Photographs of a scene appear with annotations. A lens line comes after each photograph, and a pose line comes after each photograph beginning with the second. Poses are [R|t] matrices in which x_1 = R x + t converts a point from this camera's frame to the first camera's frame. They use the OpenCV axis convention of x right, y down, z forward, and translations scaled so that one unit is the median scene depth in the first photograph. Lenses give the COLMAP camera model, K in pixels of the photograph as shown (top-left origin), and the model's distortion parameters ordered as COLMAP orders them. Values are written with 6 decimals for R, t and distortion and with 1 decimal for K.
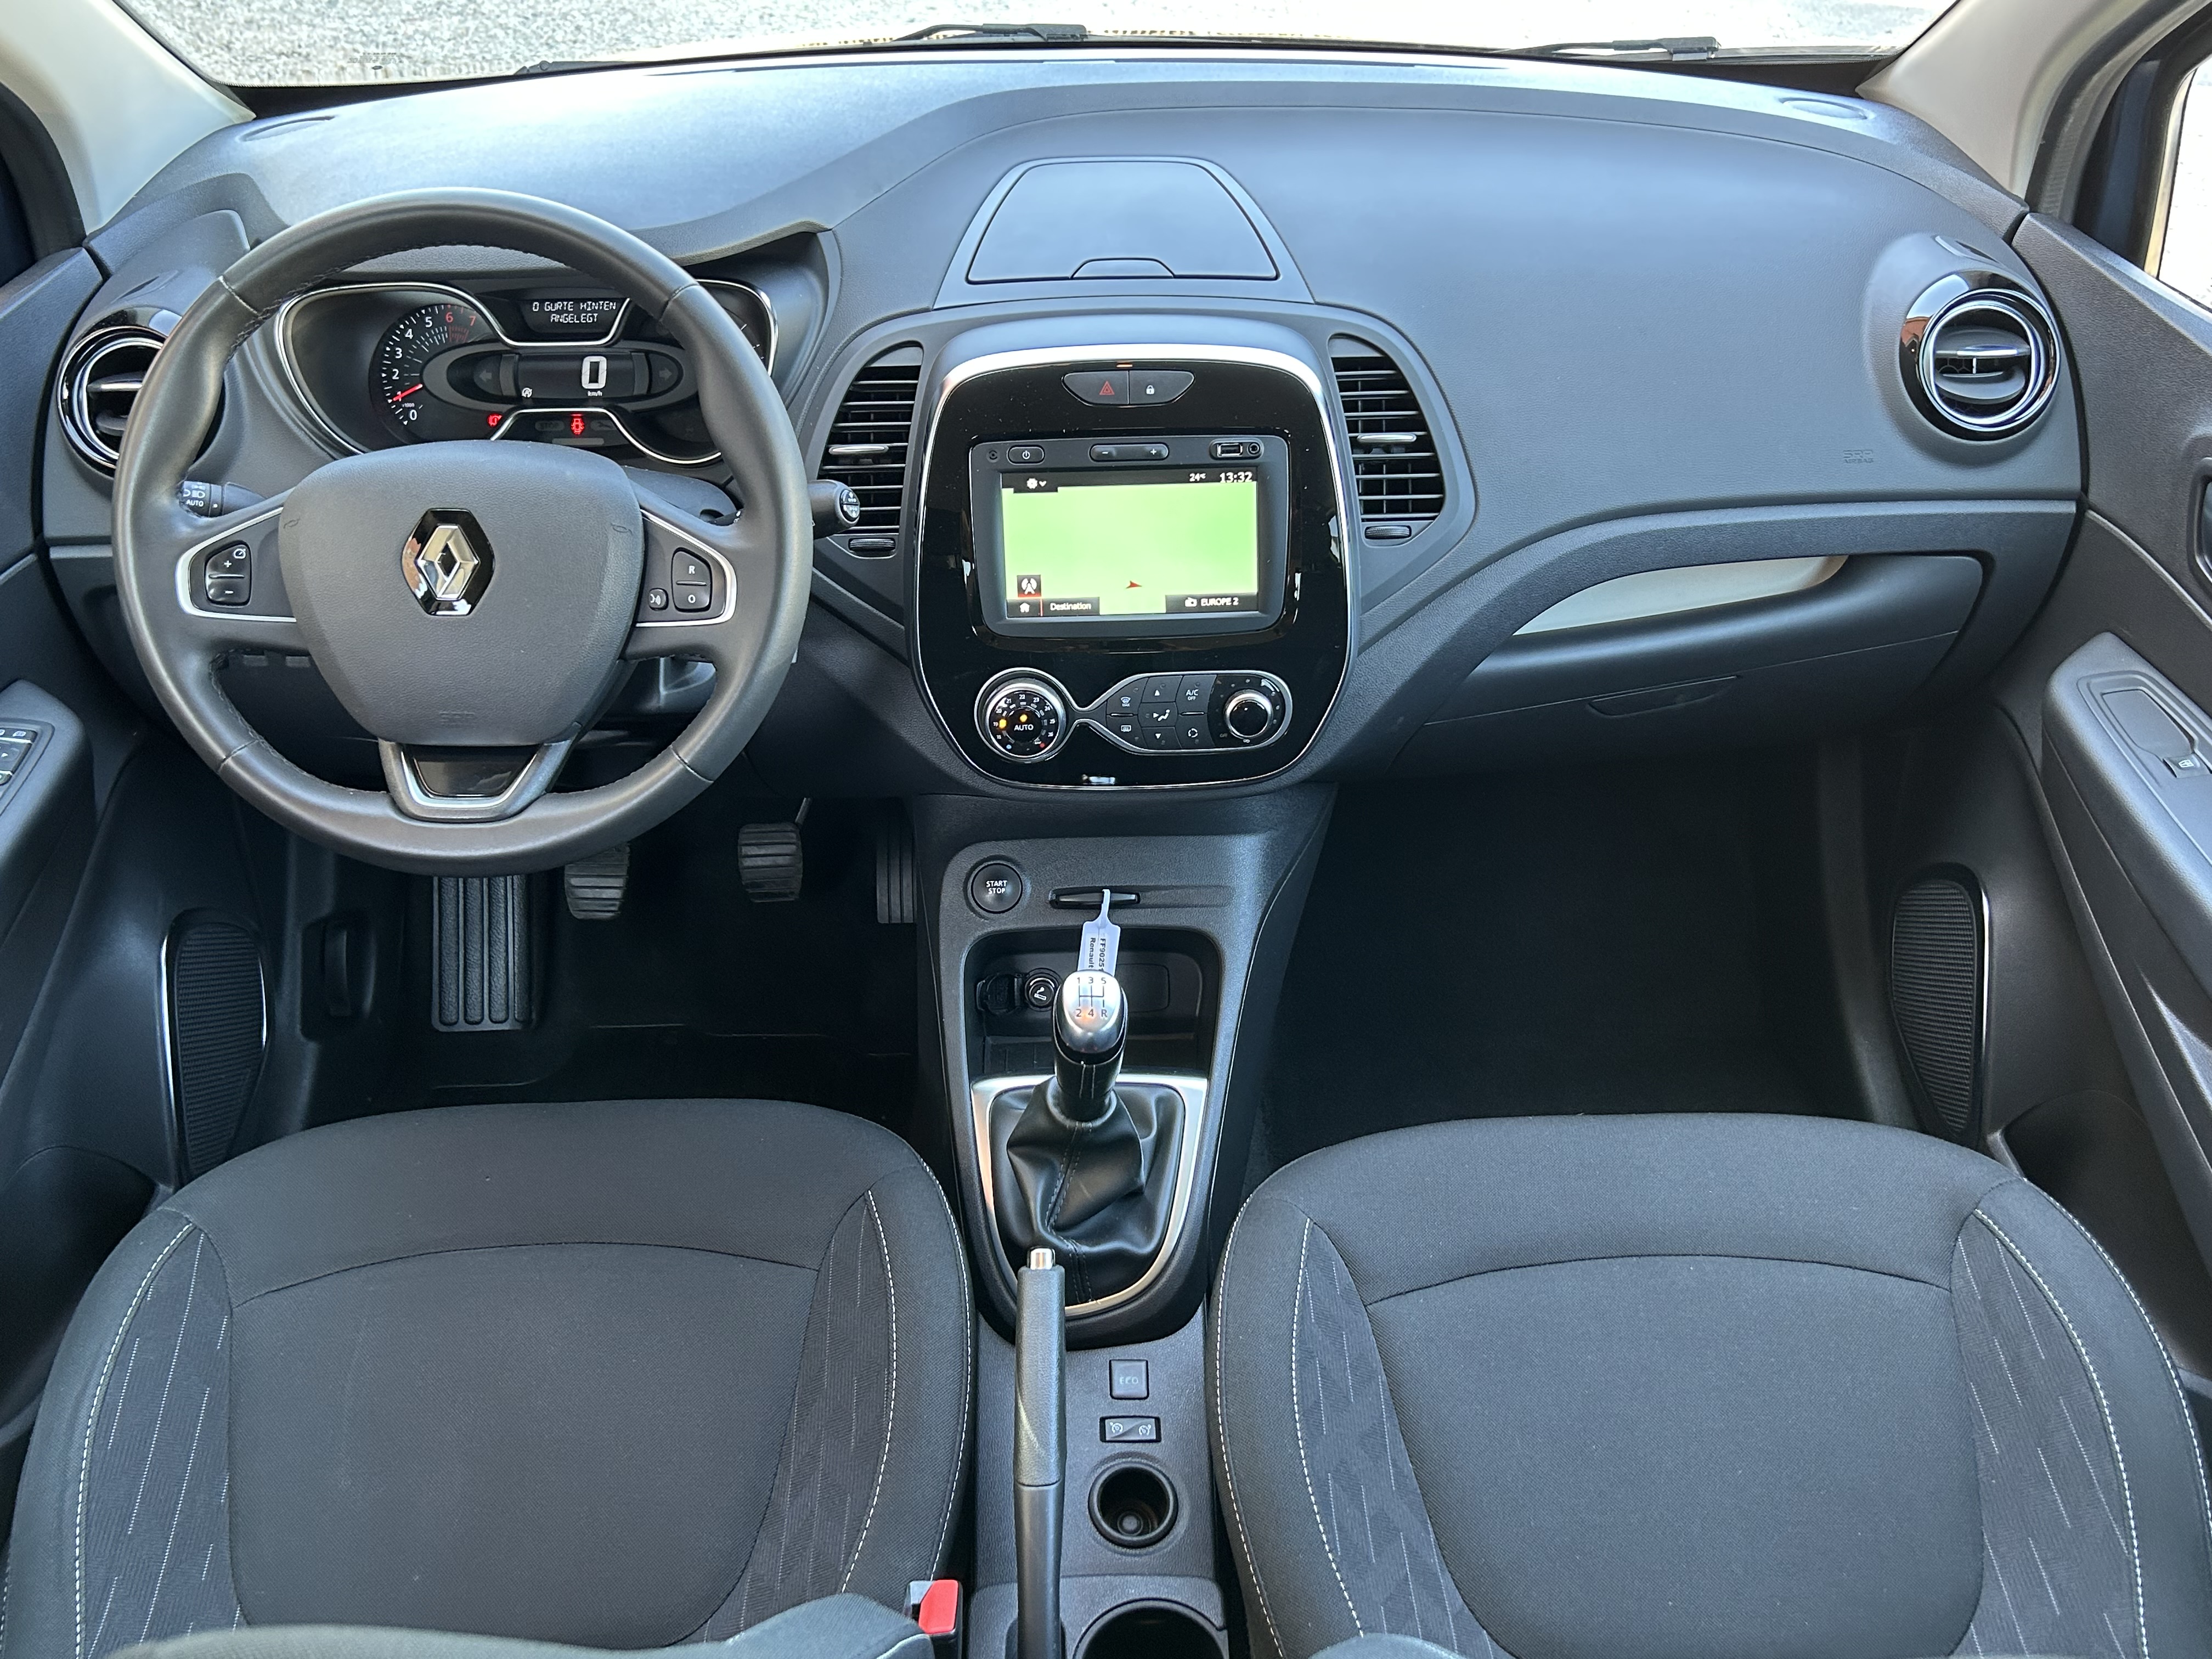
lens RADIAL K [[1974.1, 0, 1111.6], [0, 1974.1, 838.7], [0, 0, 1]] dist [0.032709, -0.025184]
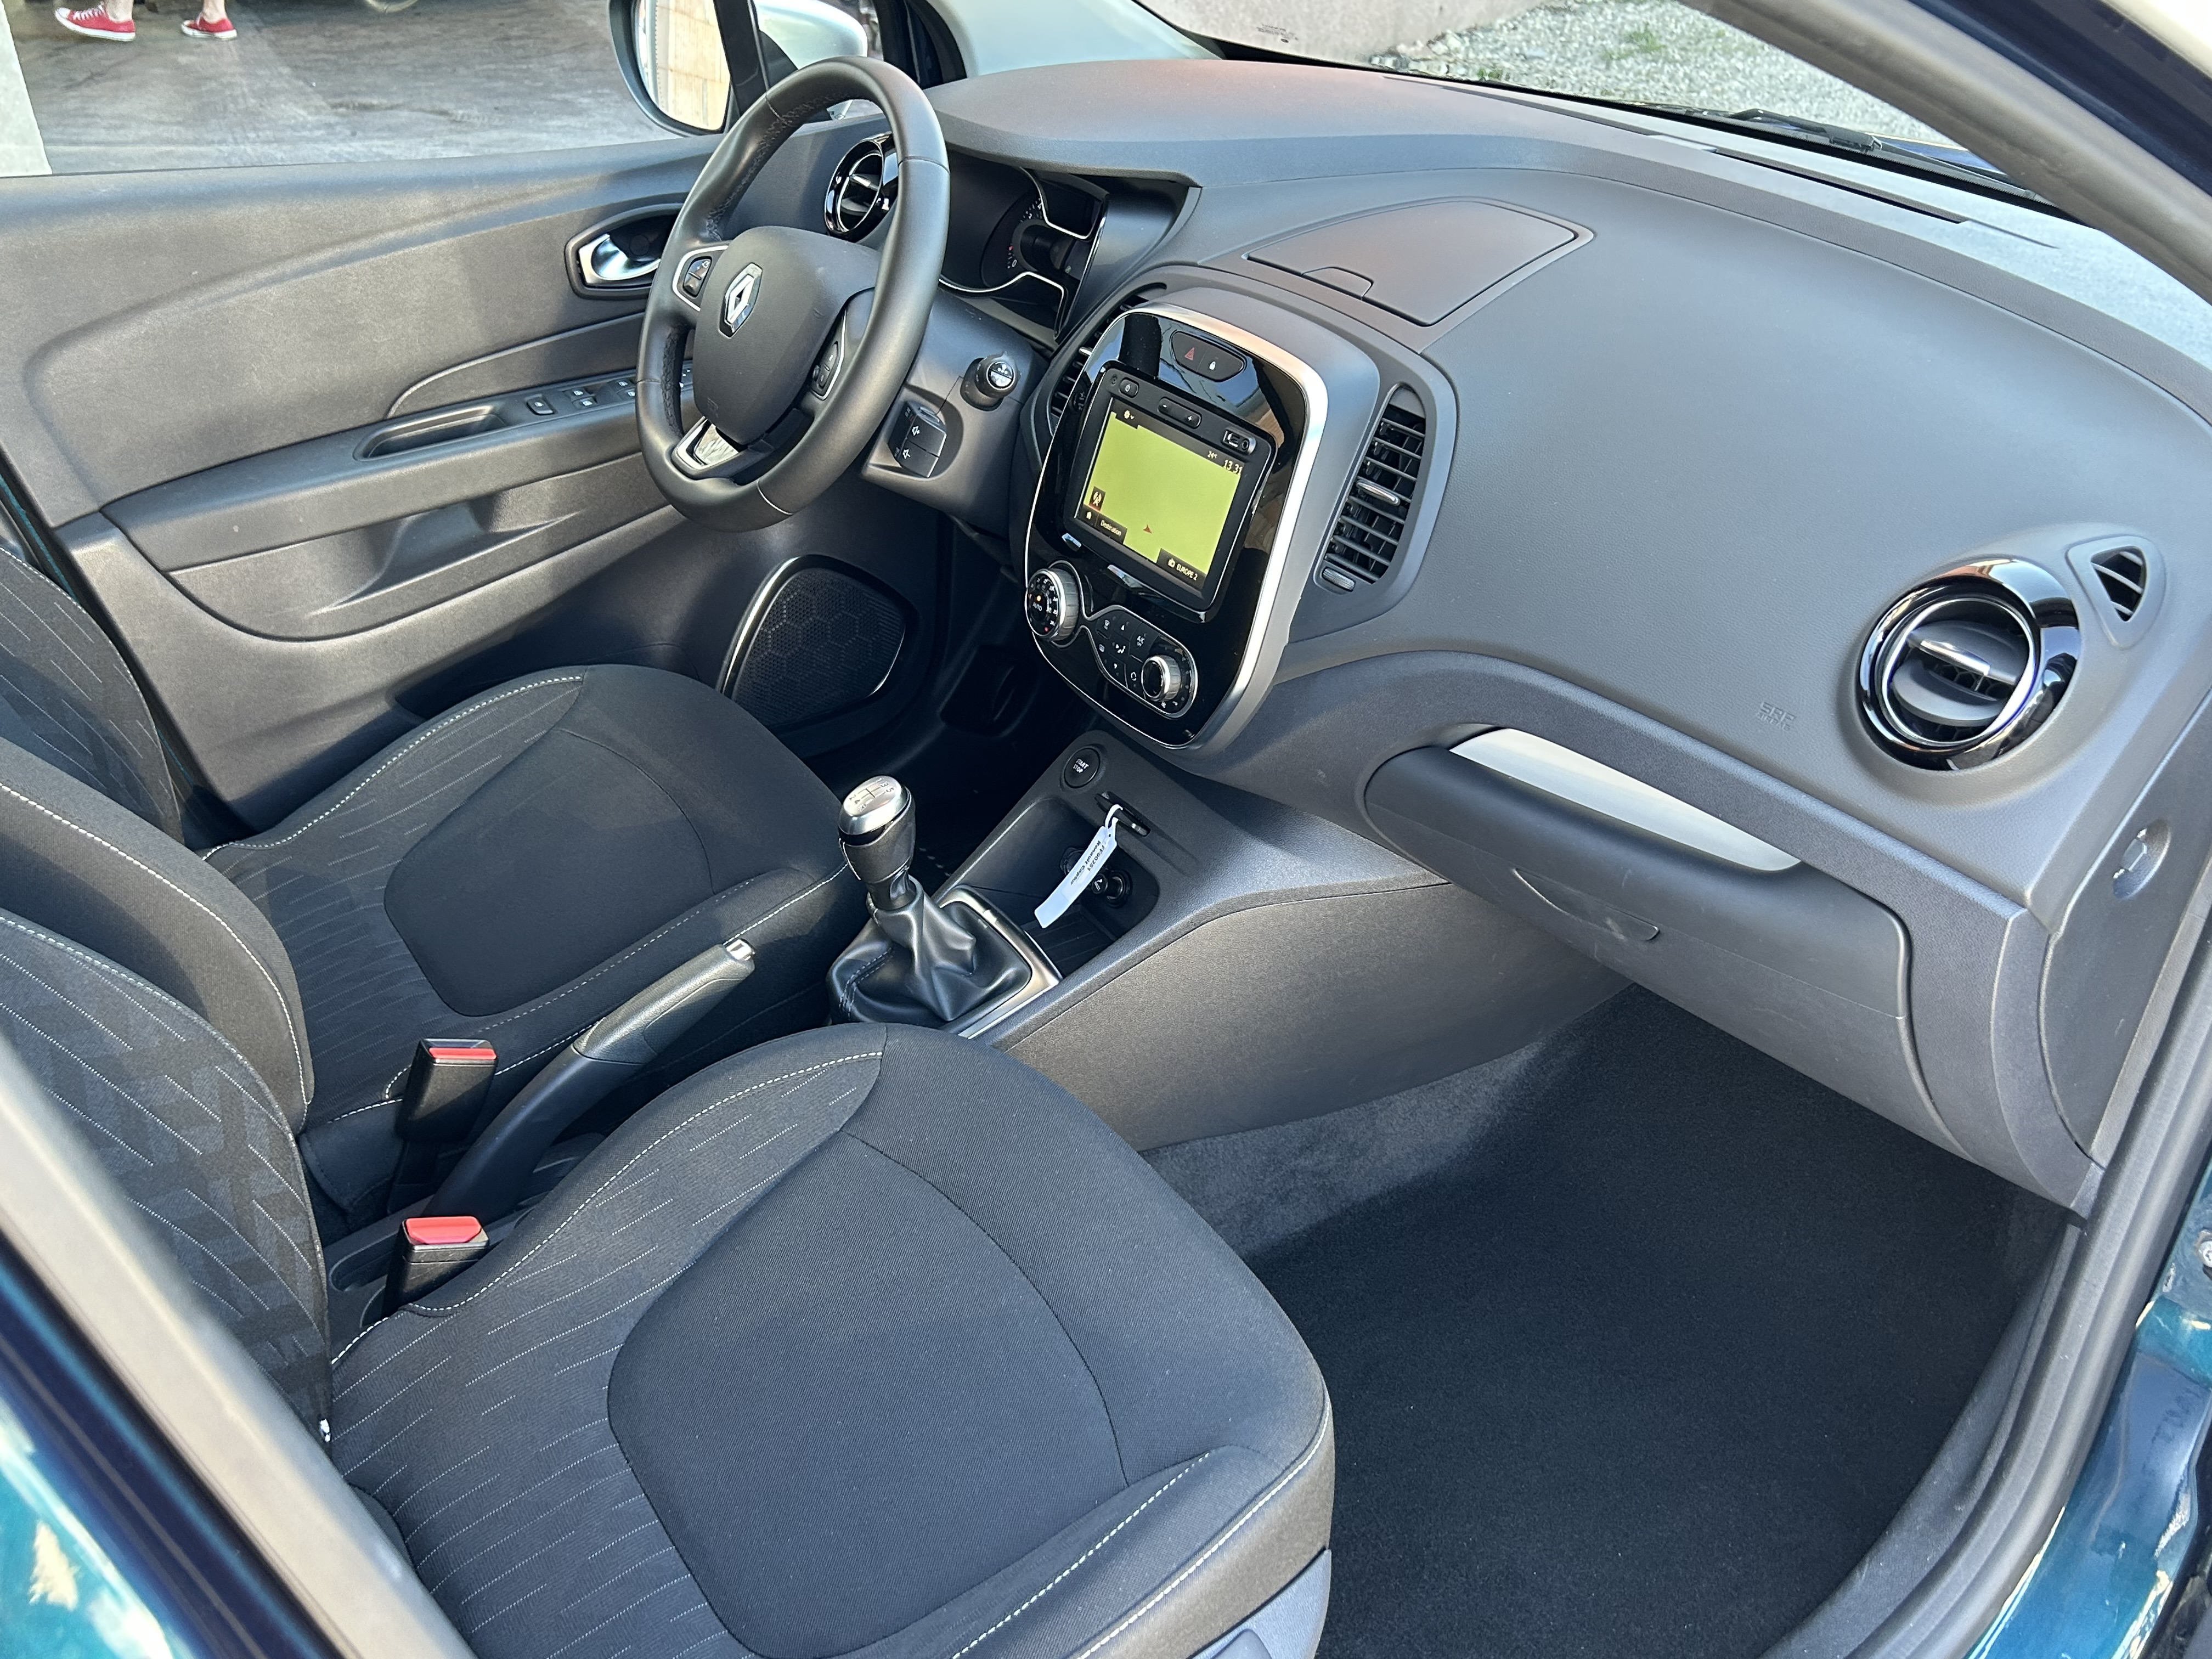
lens RADIAL K [[1974.1, 0, 1101.3], [0, 1974.1, 839.4], [0, 0, 1]] dist [0.032709, -0.025184]
pose [[0.525006, 0.450061, -0.722367, 0.862882], [-0.487532, 0.854727, 0.178195, -0.162618], [0.697625, 0.258624, 0.668156, 0.286619]]
